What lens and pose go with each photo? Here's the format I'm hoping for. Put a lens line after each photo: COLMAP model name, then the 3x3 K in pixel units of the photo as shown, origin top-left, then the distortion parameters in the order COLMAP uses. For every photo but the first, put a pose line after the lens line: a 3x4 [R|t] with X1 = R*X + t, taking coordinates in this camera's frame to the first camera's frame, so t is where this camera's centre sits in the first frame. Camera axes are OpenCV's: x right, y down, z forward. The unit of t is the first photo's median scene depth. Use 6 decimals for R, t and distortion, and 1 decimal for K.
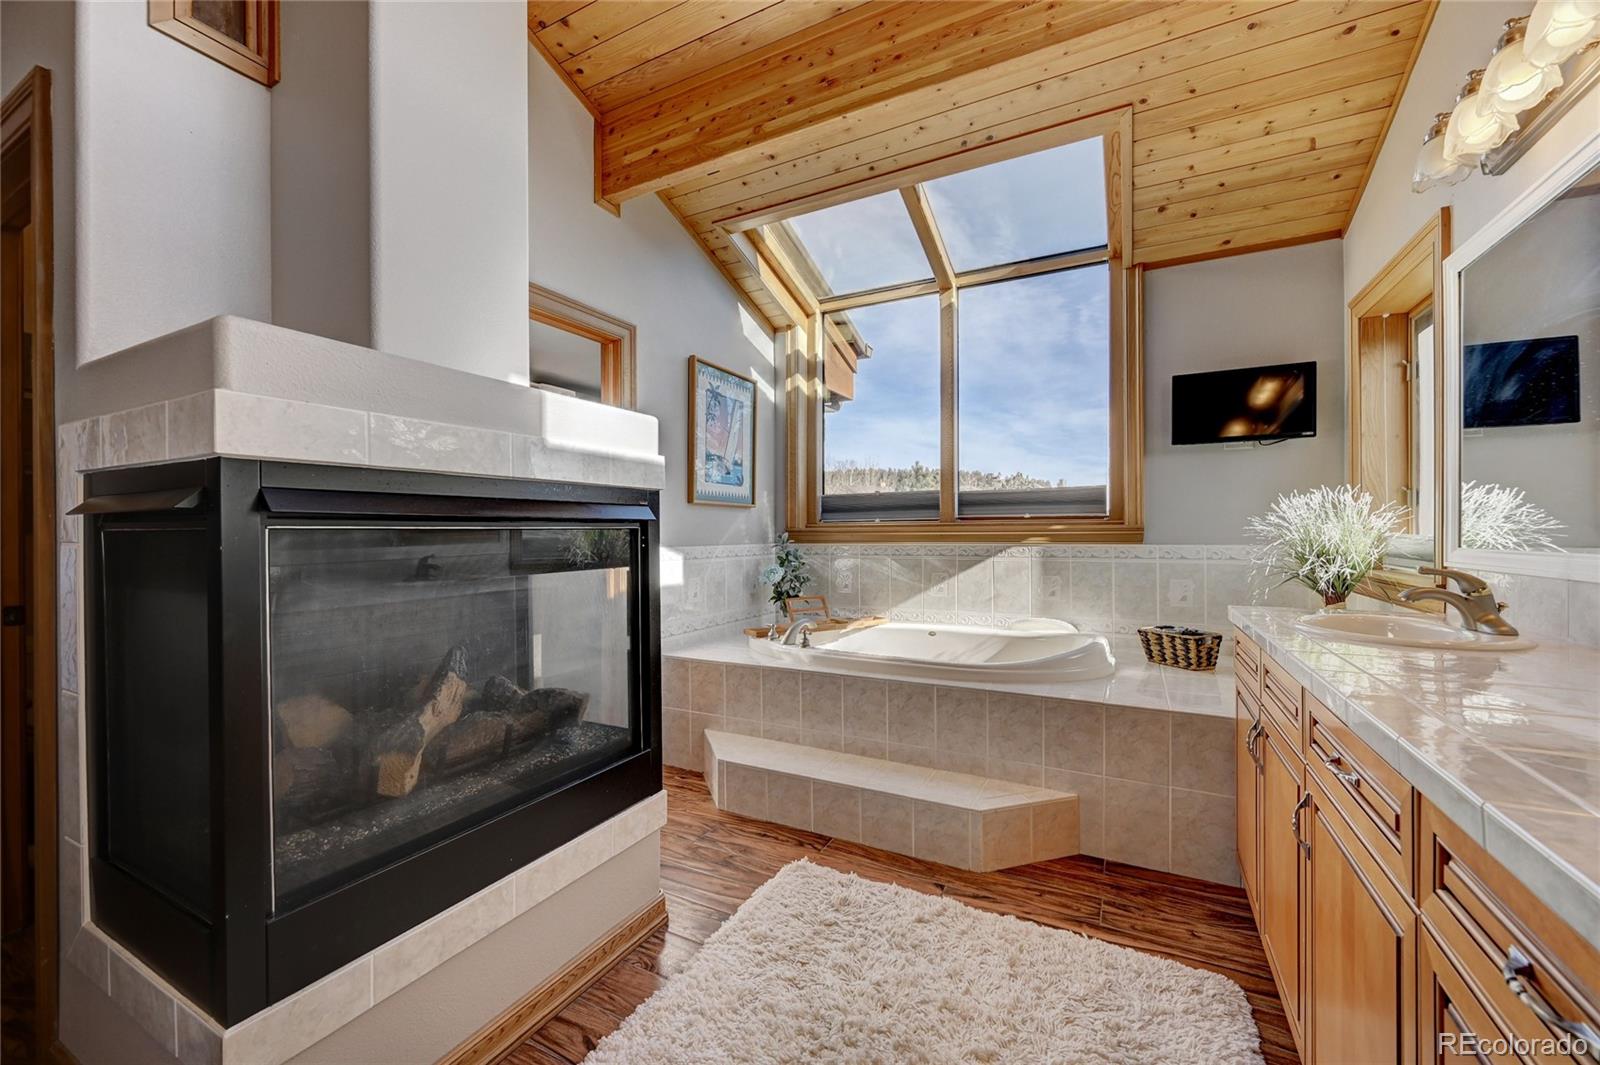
lens RADIAL K [[627.6, 0, 803.3], [0, 627.6, 536.5], [0, 0, 1]] dist [-0.000647, 0.000456]
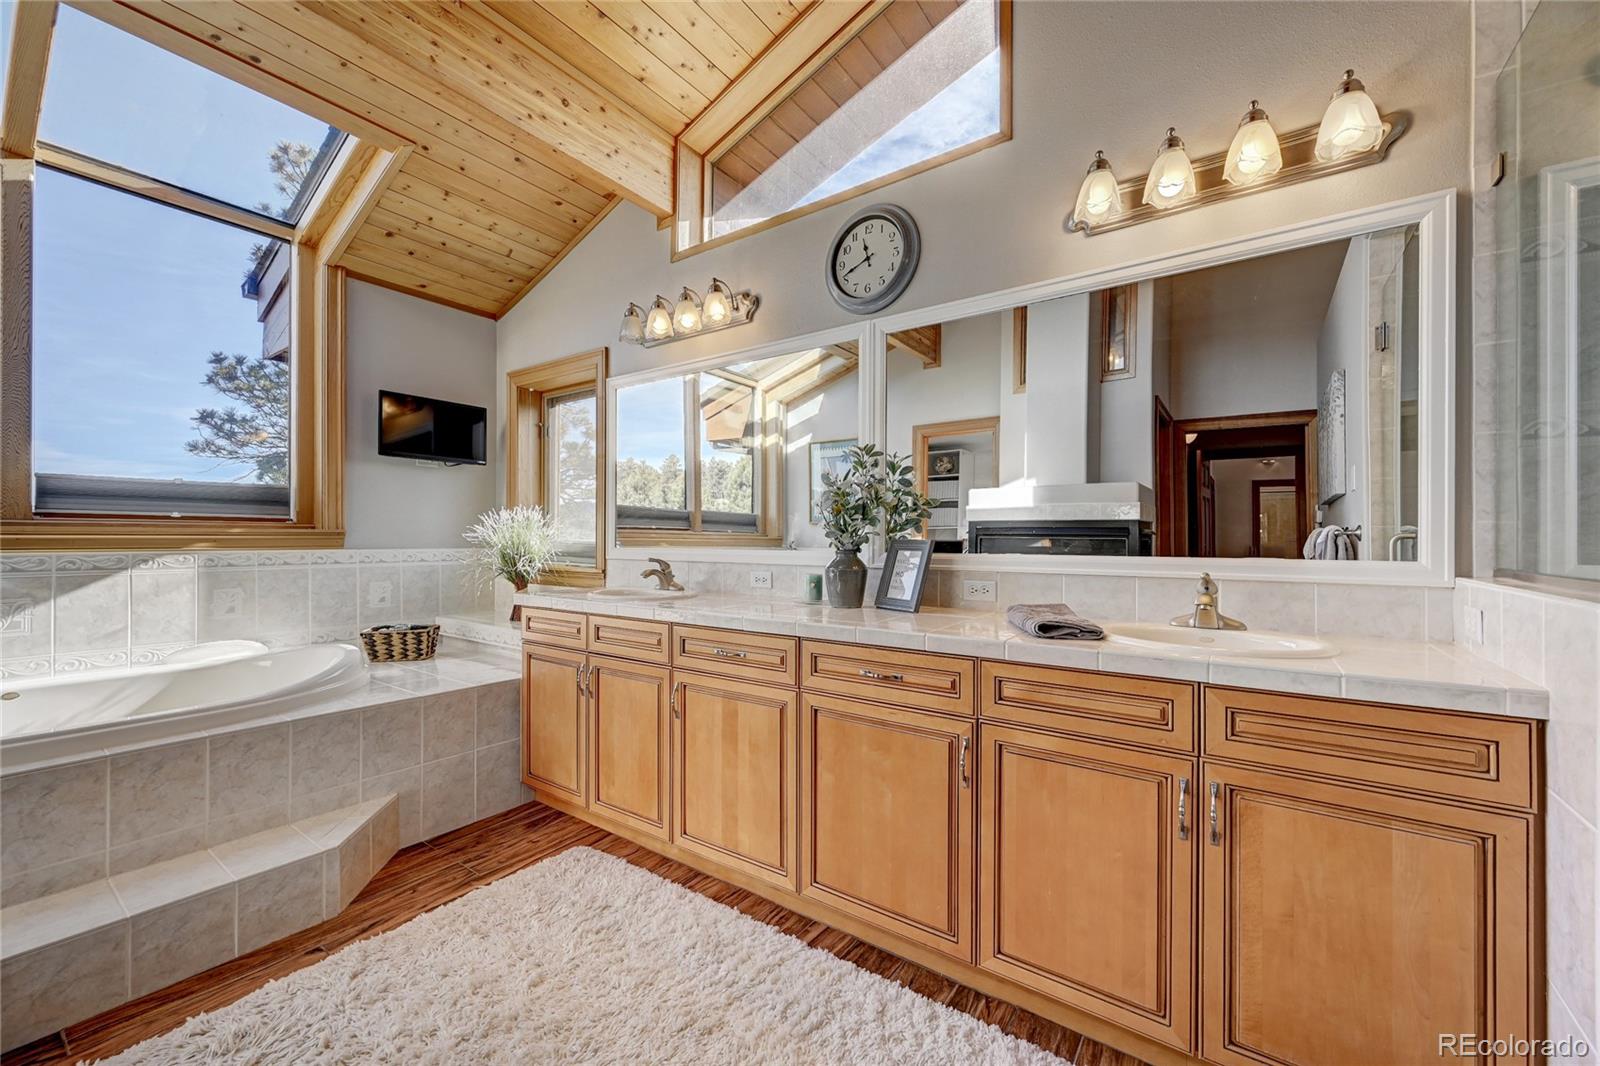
lens RADIAL K [[628.2, 0, 798.6], [0, 628.2, 538.0], [0, 0, 1]] dist [-0.002878, 0.000433]
pose [[0.139042, 0.004580, 0.990276, -0.406403], [0.000839, 0.999988, -0.004742, 0.000049], [-0.990286, 0.001490, 0.139037, 0.173044]]
